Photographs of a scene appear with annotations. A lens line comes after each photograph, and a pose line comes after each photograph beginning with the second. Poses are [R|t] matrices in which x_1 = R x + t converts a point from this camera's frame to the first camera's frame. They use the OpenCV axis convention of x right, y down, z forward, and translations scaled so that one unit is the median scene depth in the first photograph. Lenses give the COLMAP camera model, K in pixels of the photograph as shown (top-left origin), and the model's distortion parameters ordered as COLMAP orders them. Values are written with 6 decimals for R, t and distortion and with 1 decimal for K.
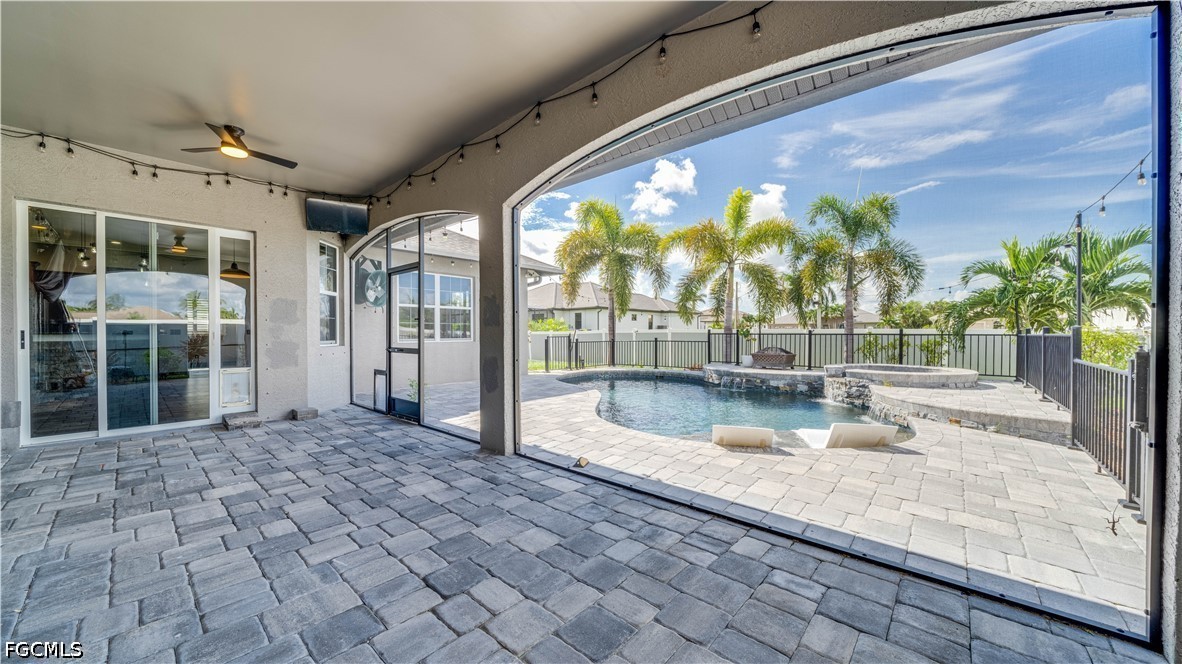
lens RADIAL K [[407.9, 0, 589.4], [0, 407.9, 335.8], [0, 0, 1]] dist [-0.007299, 0.000231]
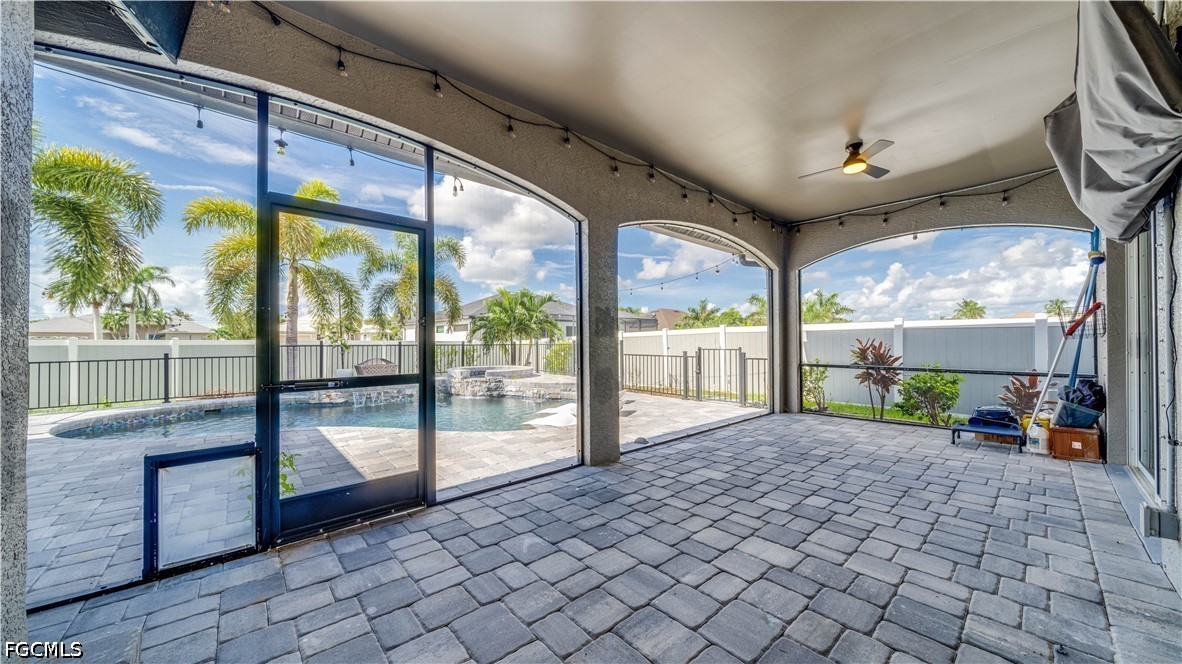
lens RADIAL K [[405.2, 0, 589.0], [0, 405.2, 336.7], [0, 0, 1]] dist [-0.001459, 0.000008]
pose [[0.128313, 0.013008, 0.991648, -0.561309], [0.012954, 0.999807, -0.014791, -0.005519], [-0.991649, 0.014744, 0.128120, 0.409794]]
